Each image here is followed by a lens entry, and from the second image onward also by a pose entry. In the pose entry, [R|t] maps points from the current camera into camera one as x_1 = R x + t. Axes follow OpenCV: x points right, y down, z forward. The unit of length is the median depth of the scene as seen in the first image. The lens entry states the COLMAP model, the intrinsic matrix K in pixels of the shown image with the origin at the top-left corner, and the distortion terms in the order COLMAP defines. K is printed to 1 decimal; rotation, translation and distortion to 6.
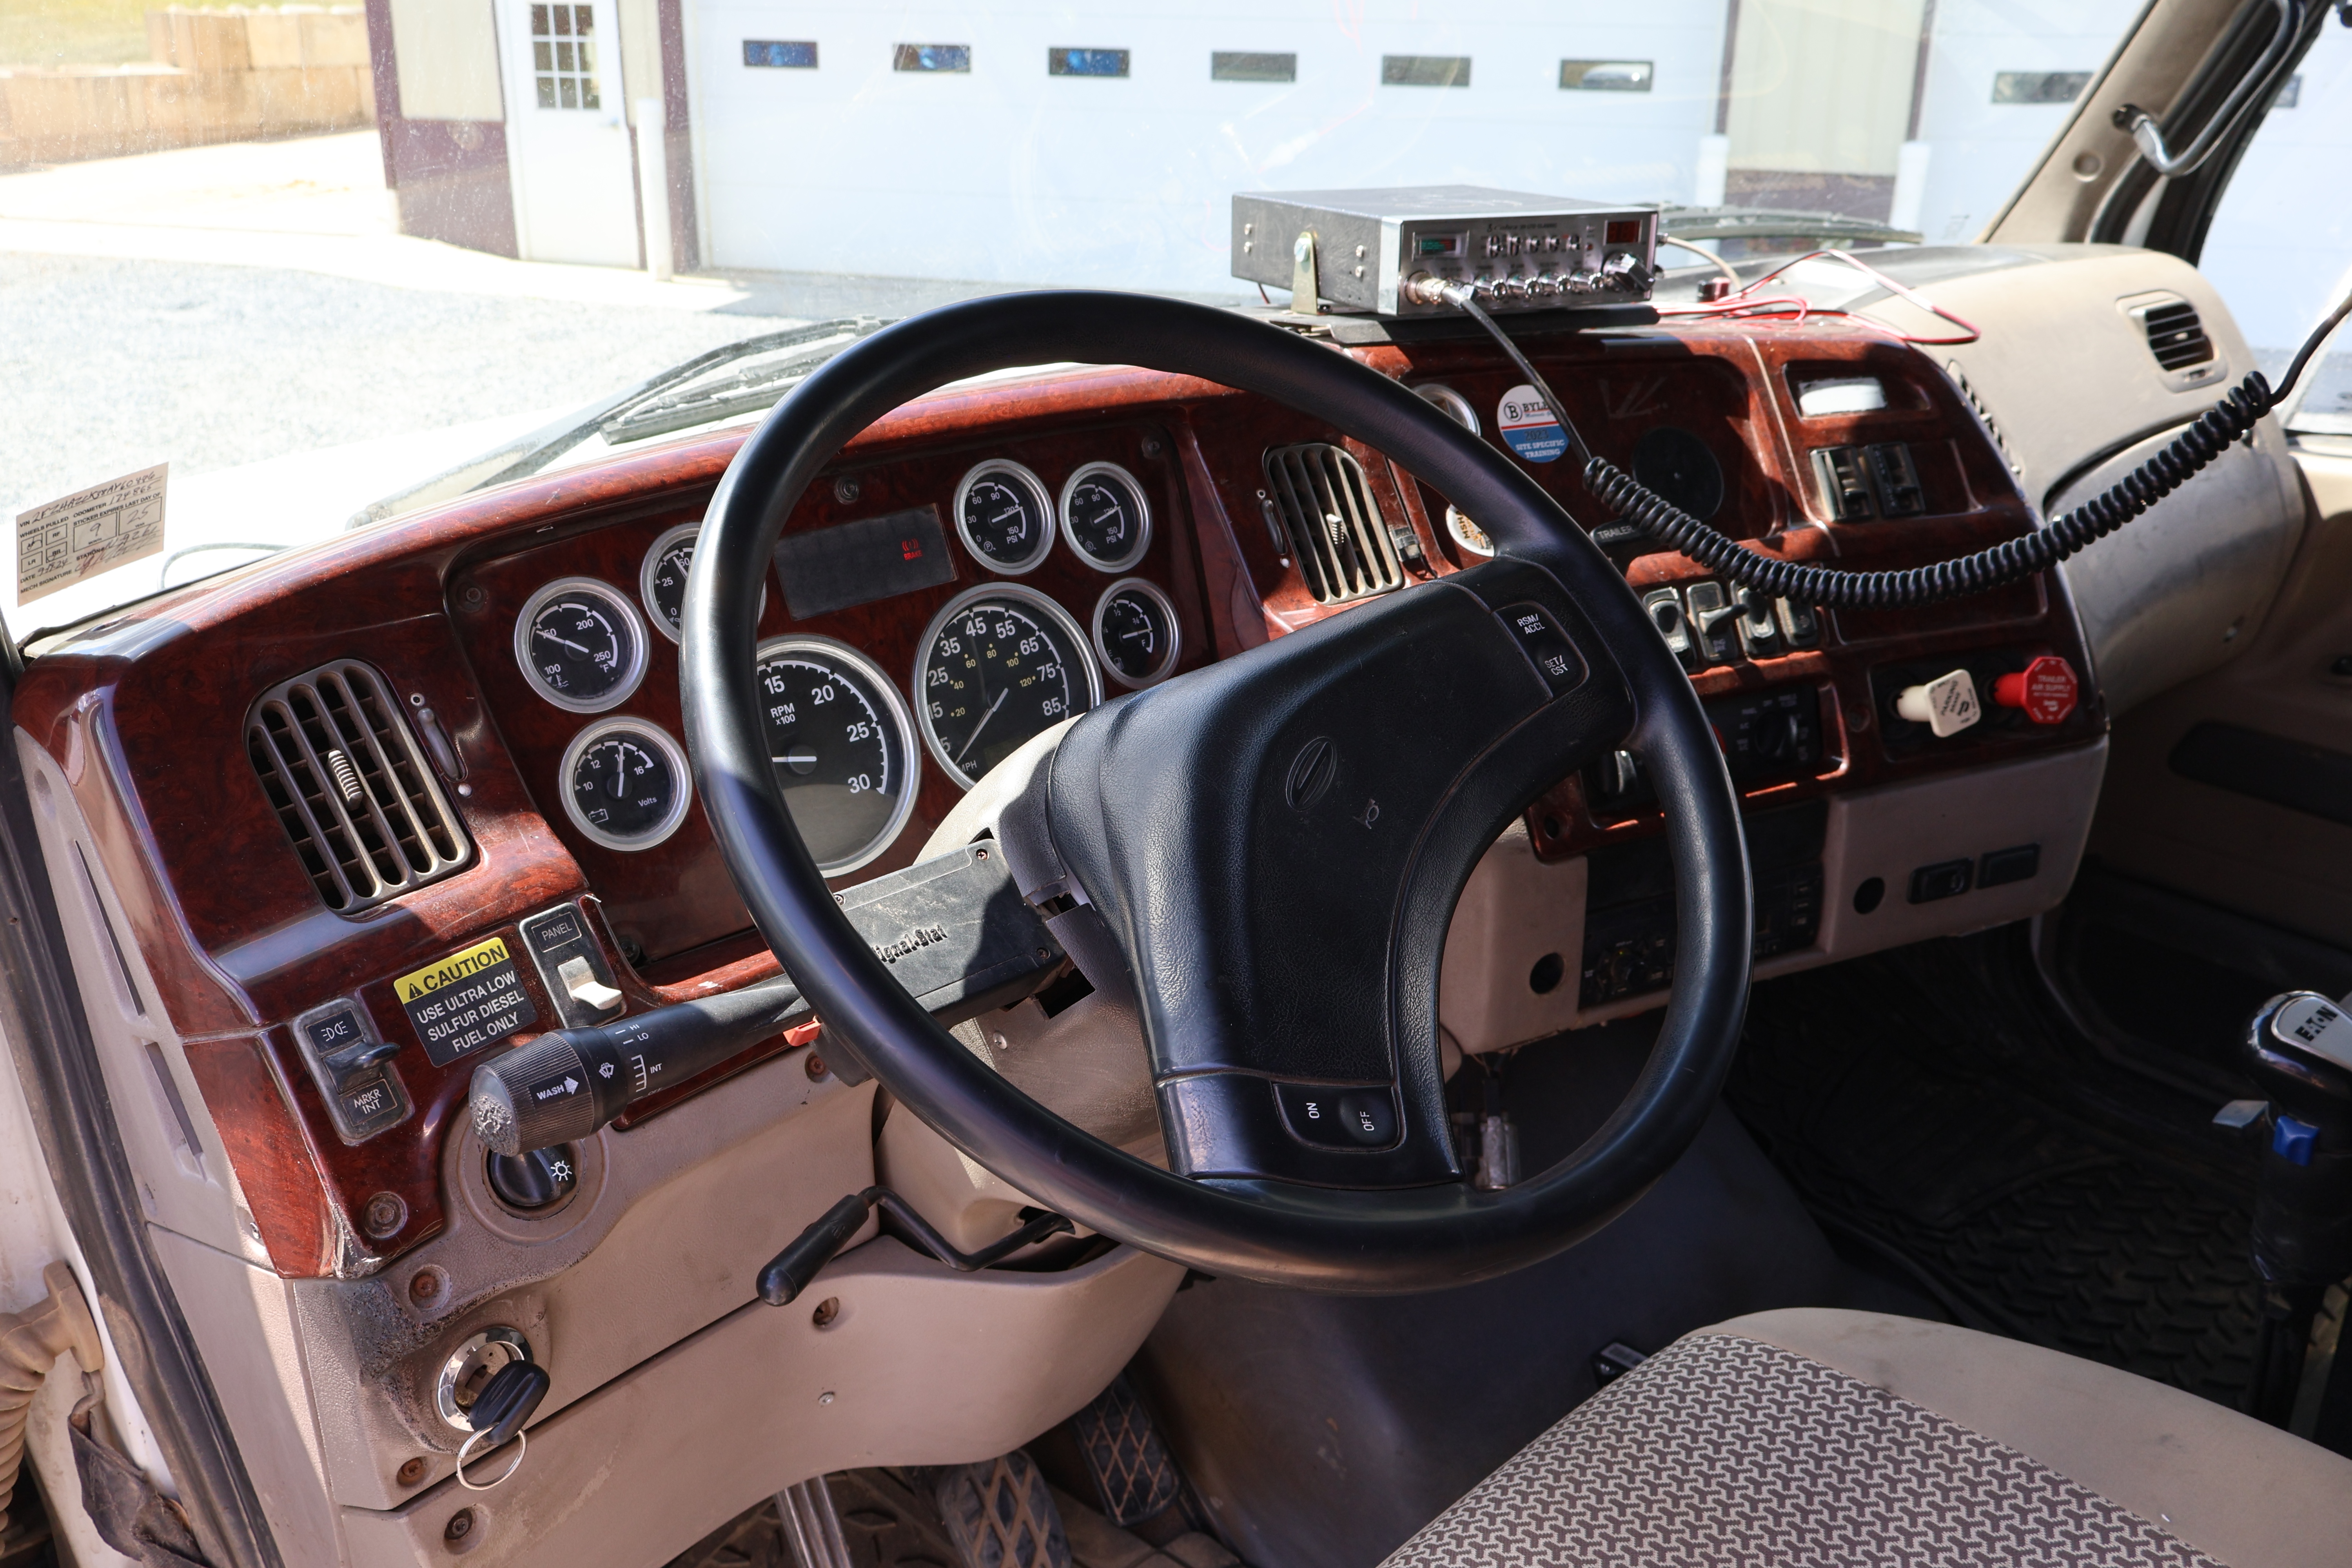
lens RADIAL K [[1906.4, 0, 1182.9], [0, 1906.4, 784.3], [0, 0, 1]] dist [-0.010984, -0.003808]
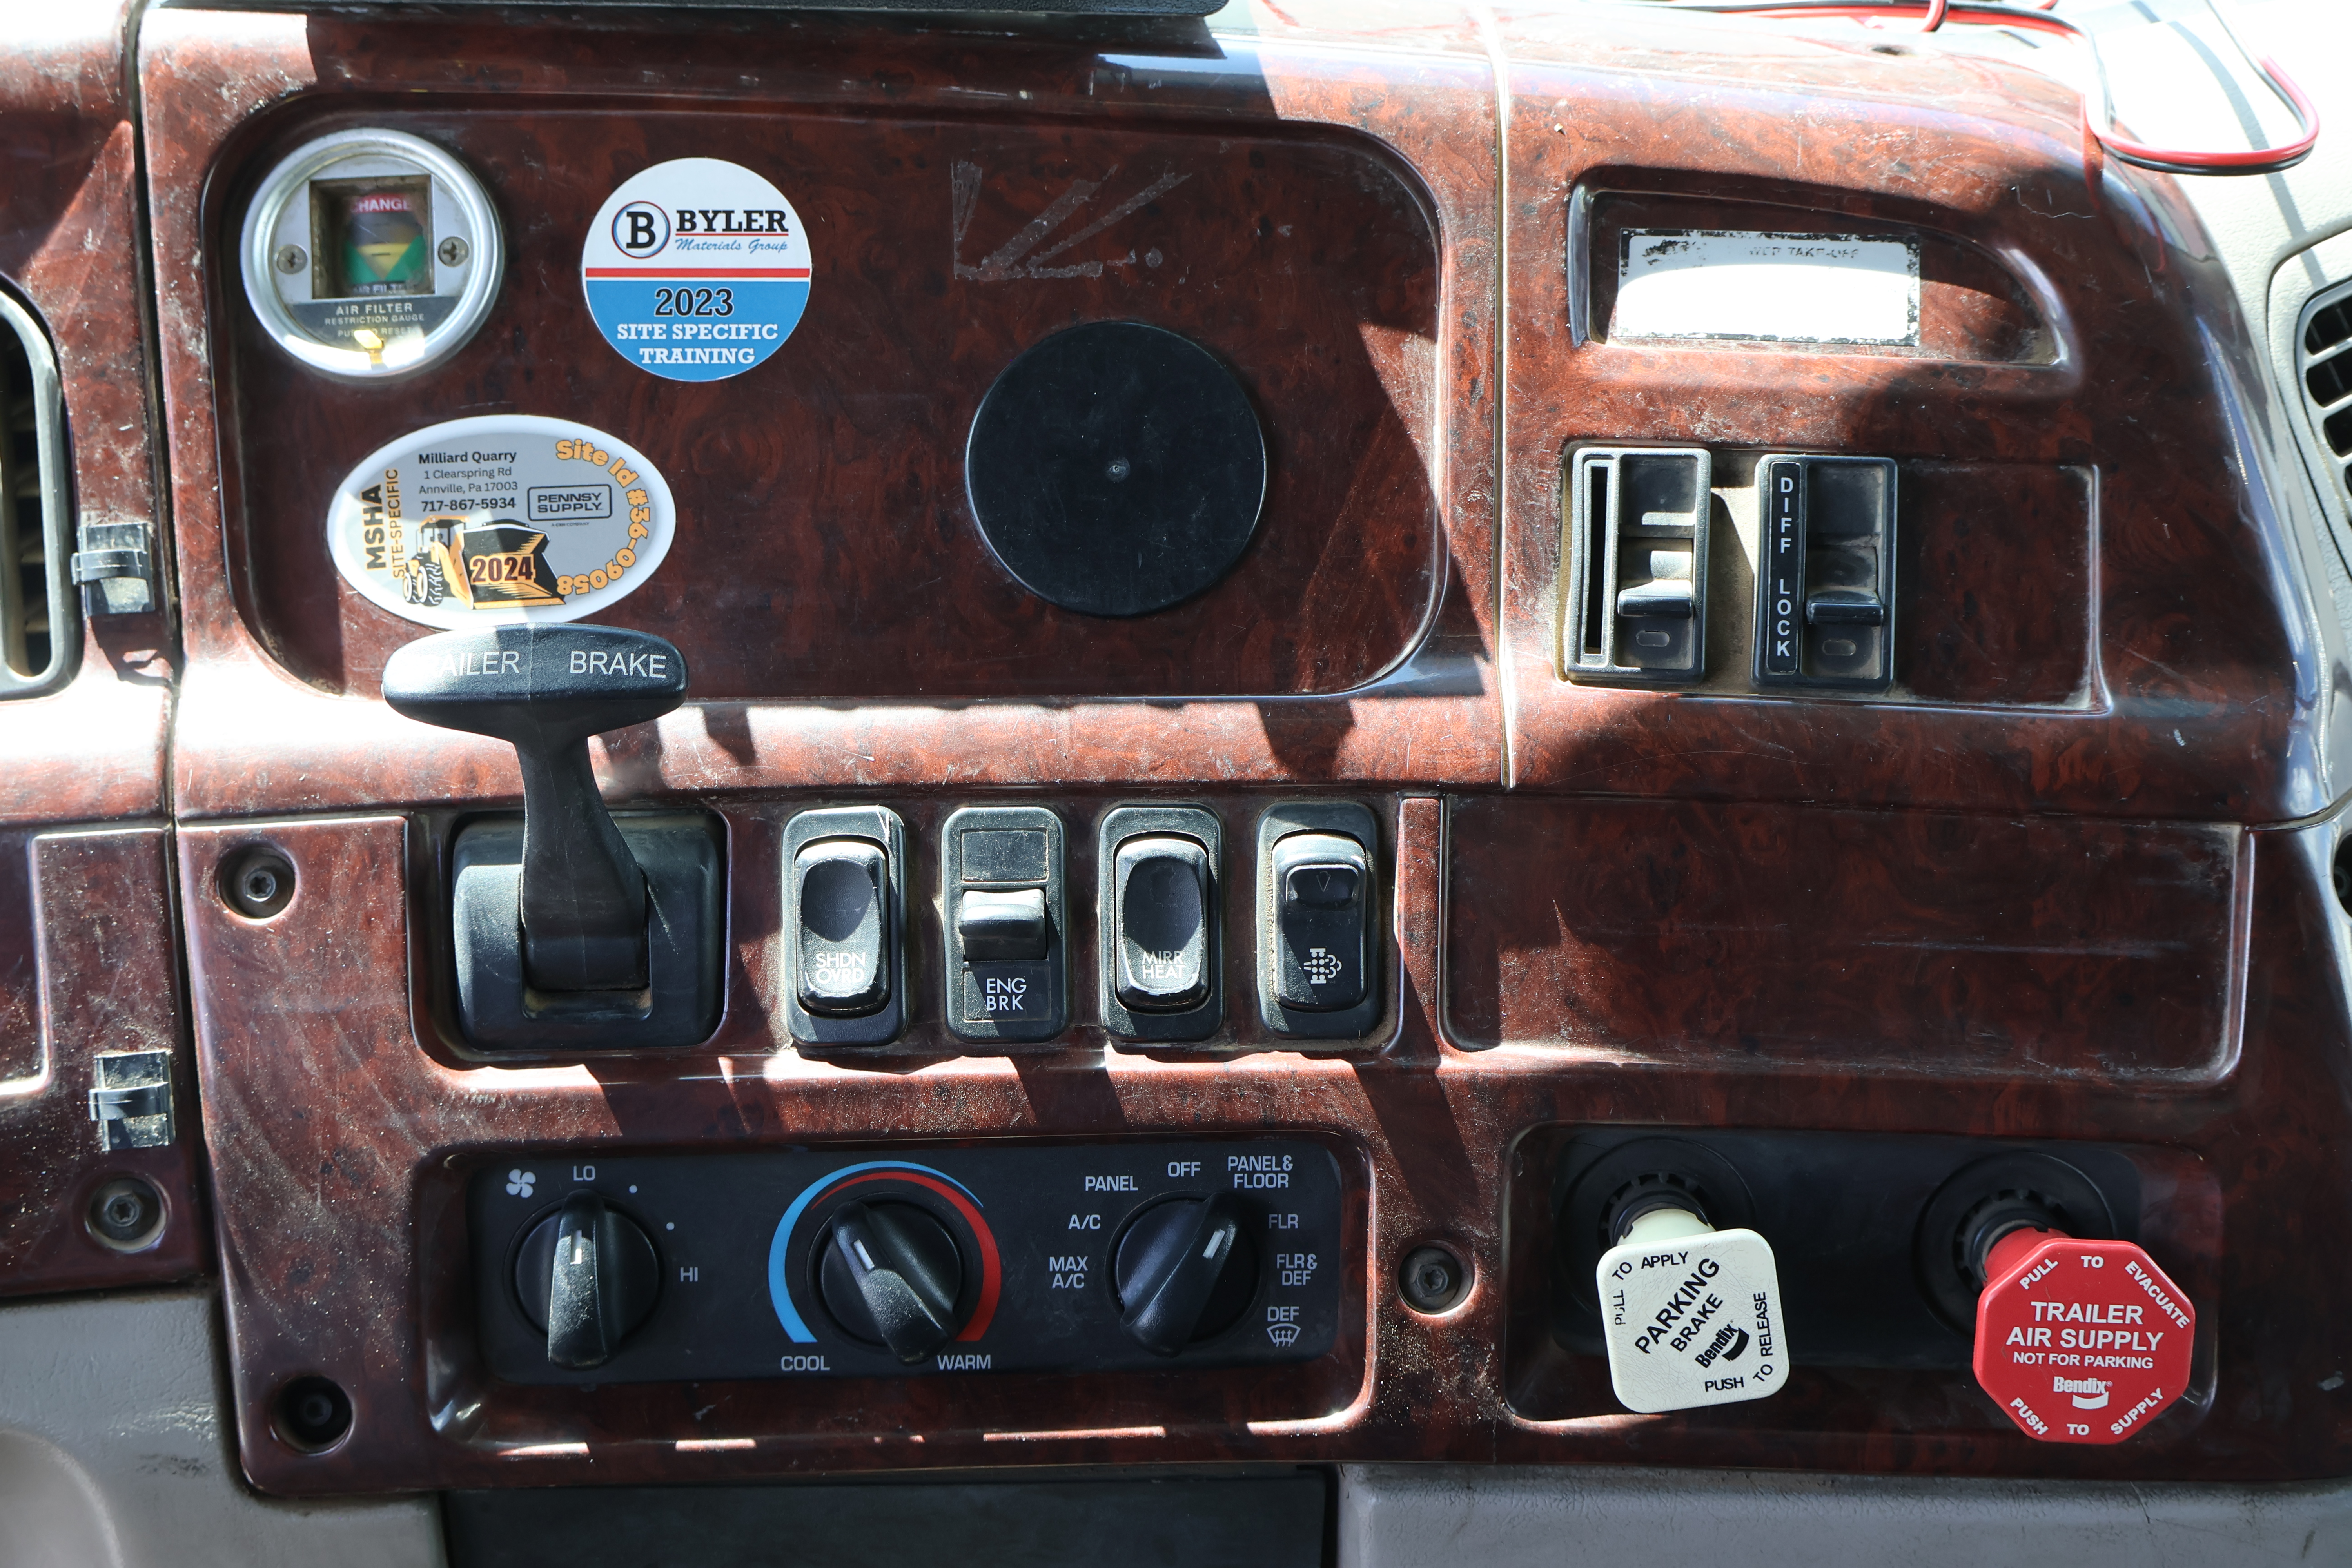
lens RADIAL K [[2693.9, 0, 1153.9], [0, 2693.9, 770.4], [0, 0, 1]] dist [0.008263, 0.000000]
pose [[0.917564, 0.201029, -0.343020, 0.438906], [-0.162918, 0.977104, 0.136840, -0.173072], [0.362675, -0.069675, 0.929307, 0.527153]]
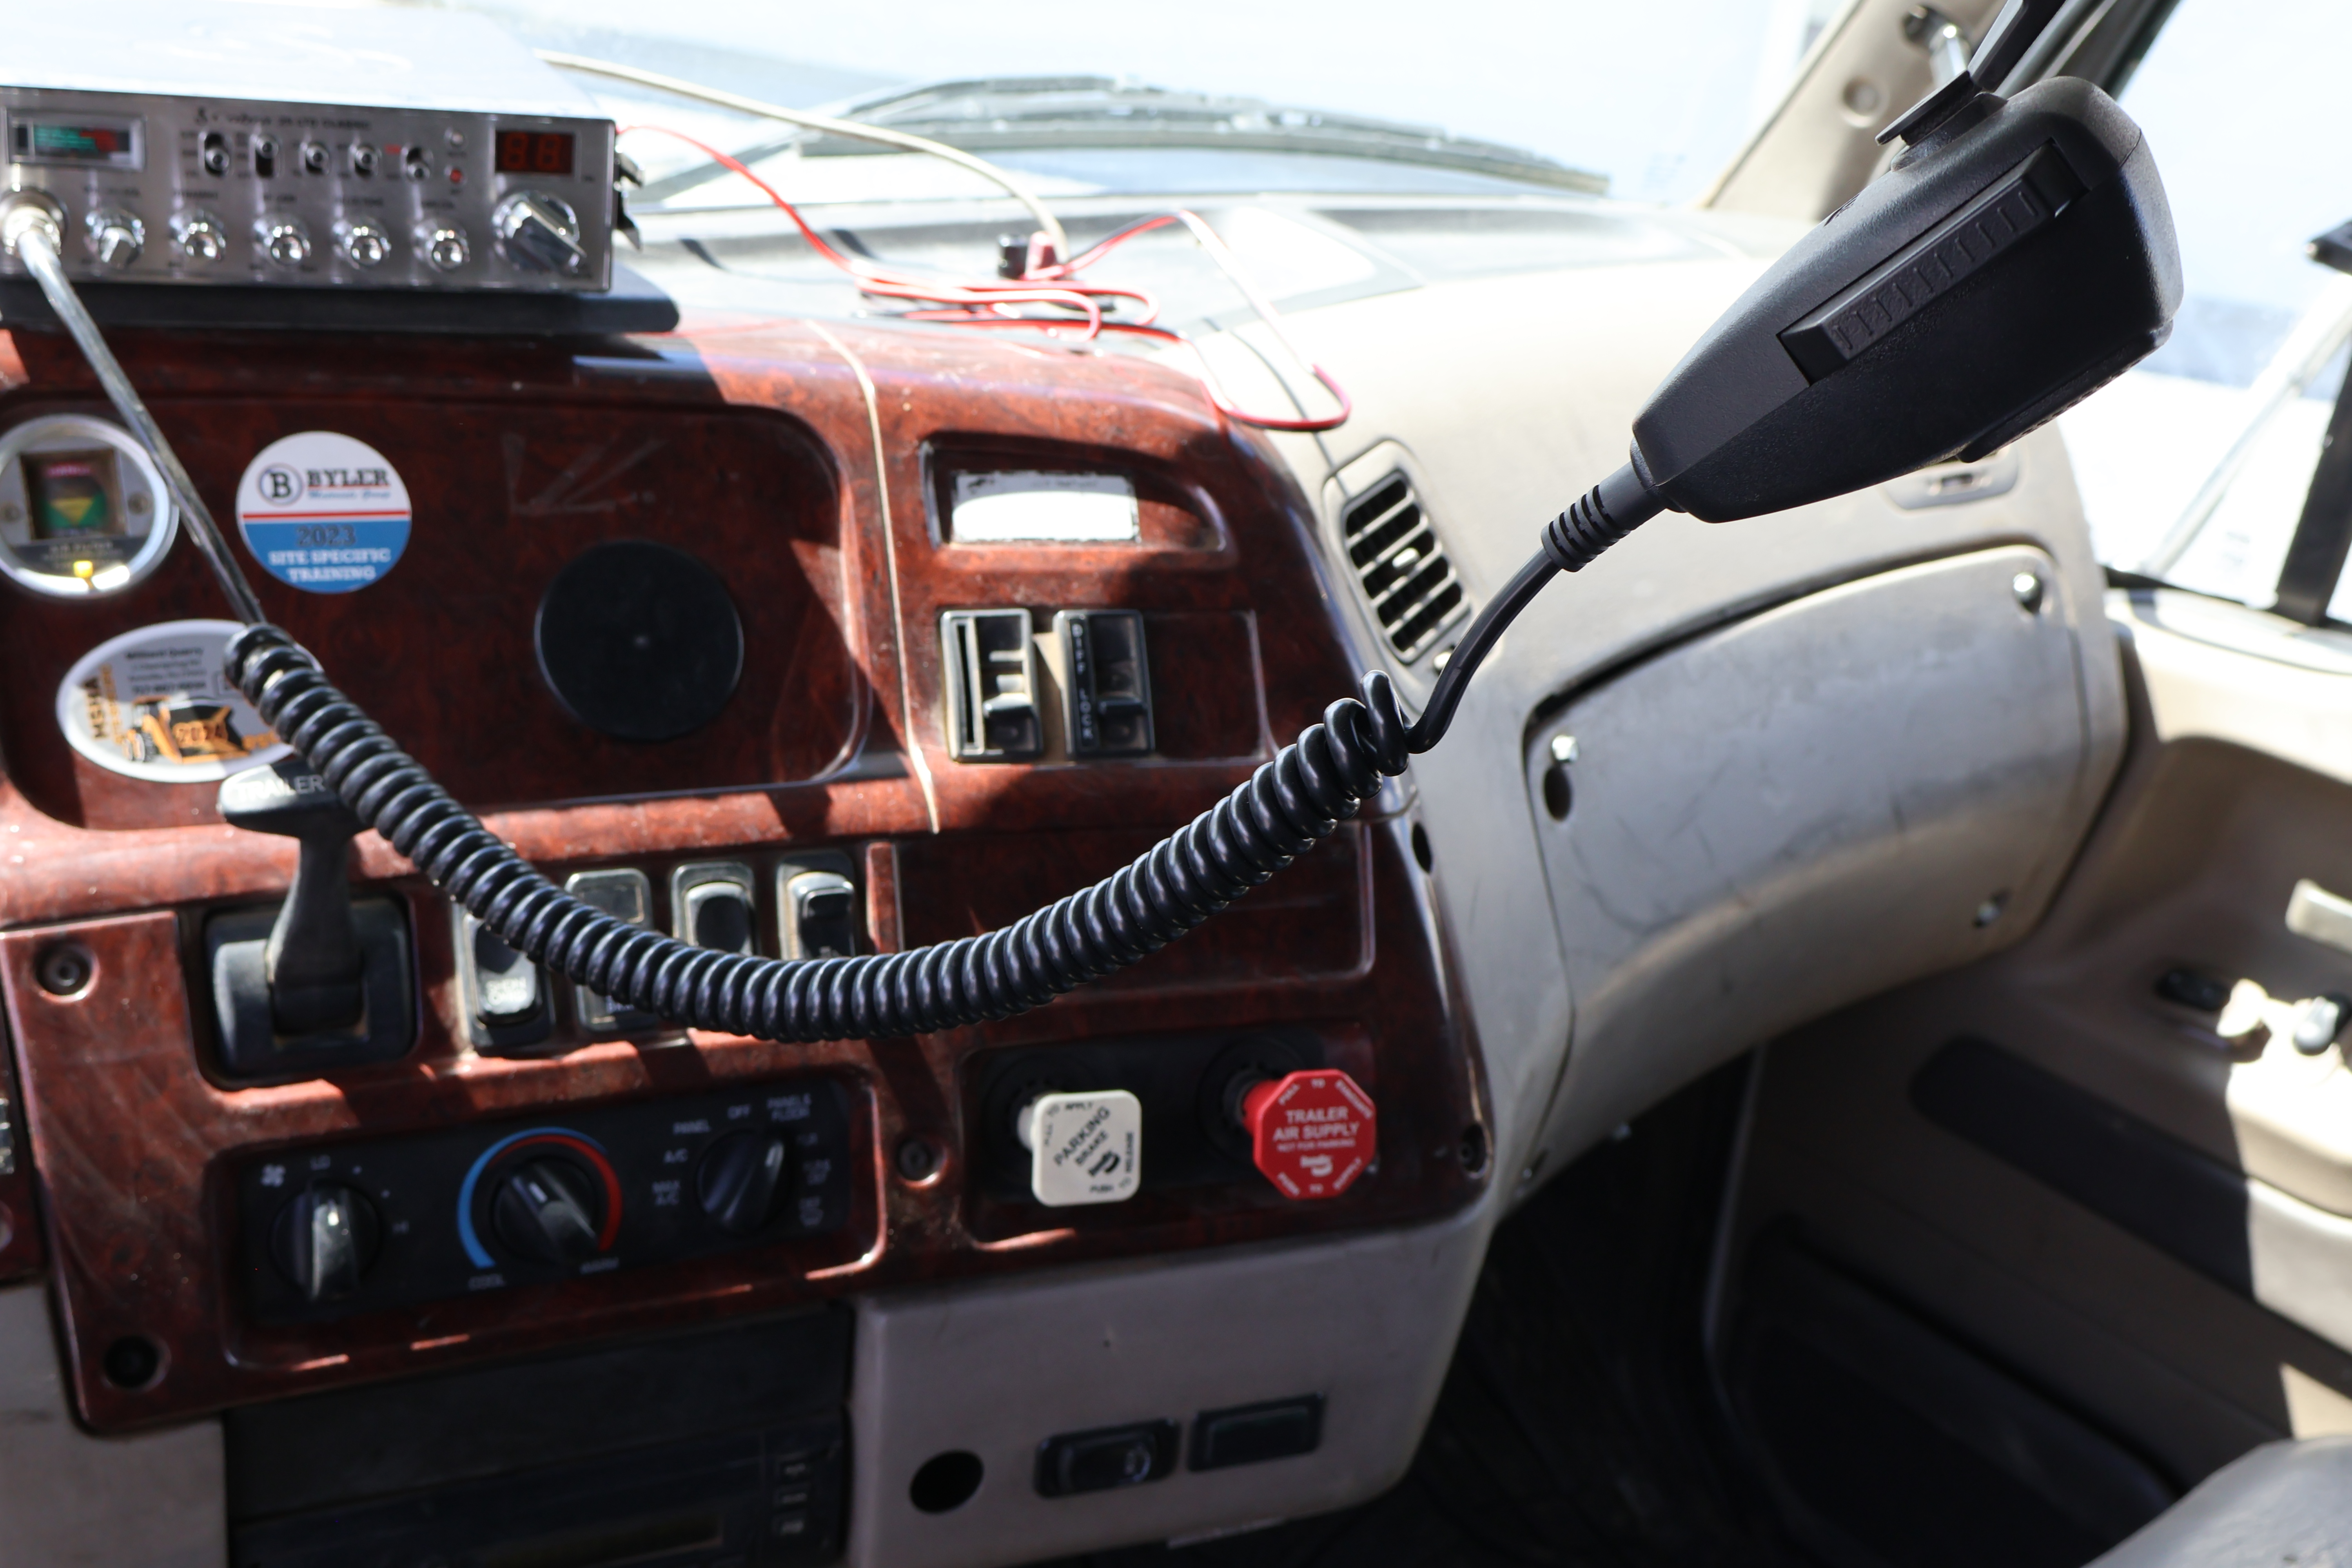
lens RADIAL K [[2543.2, 0, 1162.8], [0, 2543.2, 776.1], [0, 0, 1]] dist [-0.004471, 0.000000]
pose [[0.993031, 0.109934, 0.042478, 0.366539], [-0.110412, 0.993845, 0.009047, -0.144405], [-0.041222, -0.013674, 0.999056, 0.307731]]
